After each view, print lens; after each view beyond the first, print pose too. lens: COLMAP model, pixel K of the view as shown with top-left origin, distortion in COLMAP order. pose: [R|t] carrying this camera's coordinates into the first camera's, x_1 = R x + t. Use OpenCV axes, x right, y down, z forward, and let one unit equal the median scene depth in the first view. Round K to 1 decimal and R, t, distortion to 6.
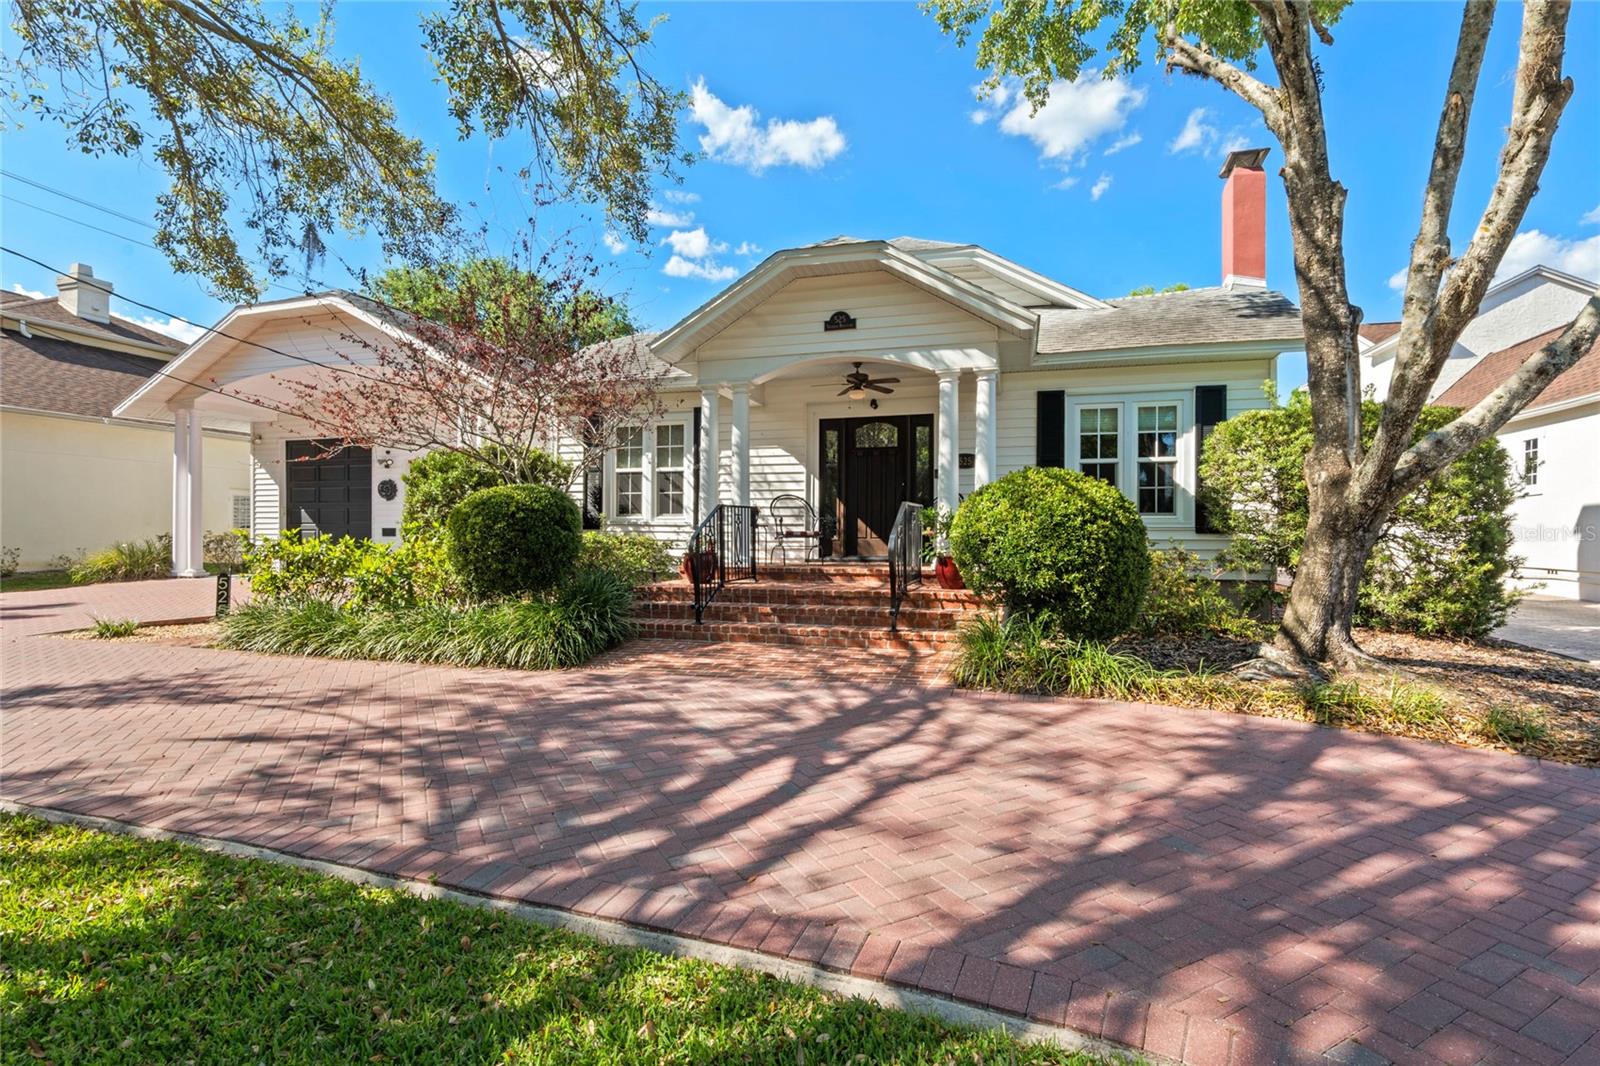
lens RADIAL K [[718.5, 0, 800.0], [0, 718.5, 533.0], [0, 0, 1]] dist [-0.019298, 0.005572]
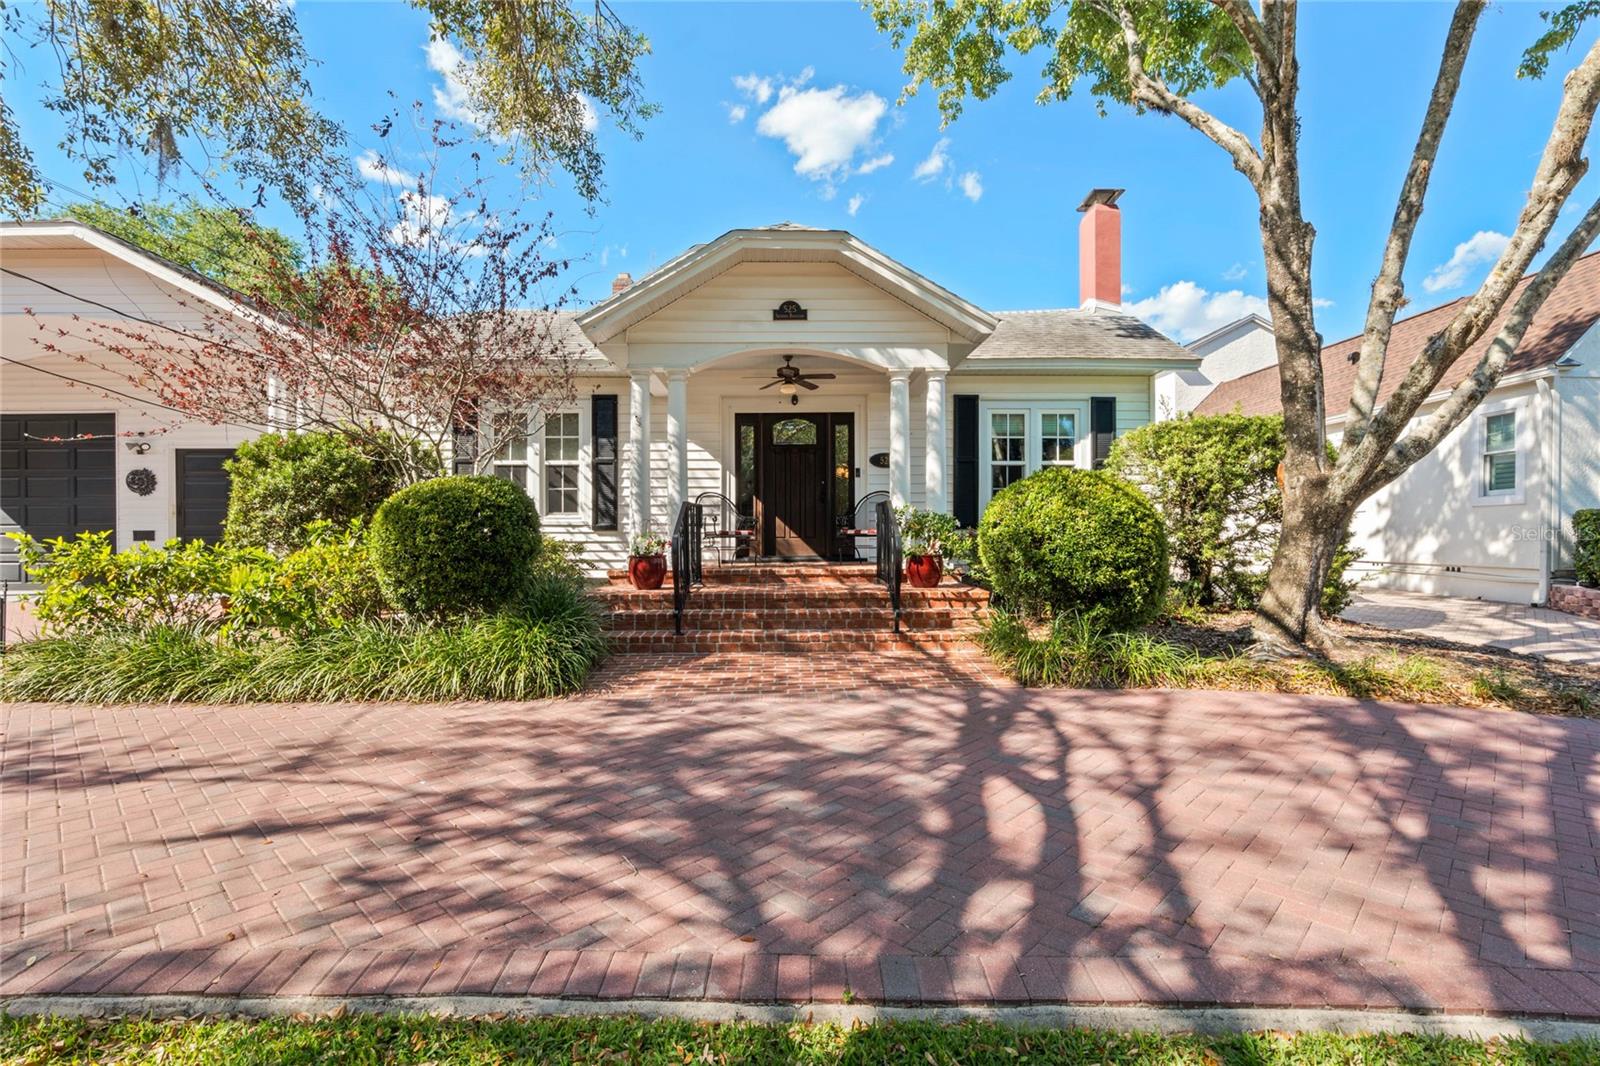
lens RADIAL K [[718.5, 0, 800.0], [0, 718.5, 533.0], [0, 0, 1]] dist [-0.019298, 0.005572]
pose [[0.956857, -0.006580, 0.290485, -0.367157], [0.006422, 0.999978, 0.001497, -0.000874], [-0.290488, 0.000434, 0.956878, 0.140367]]
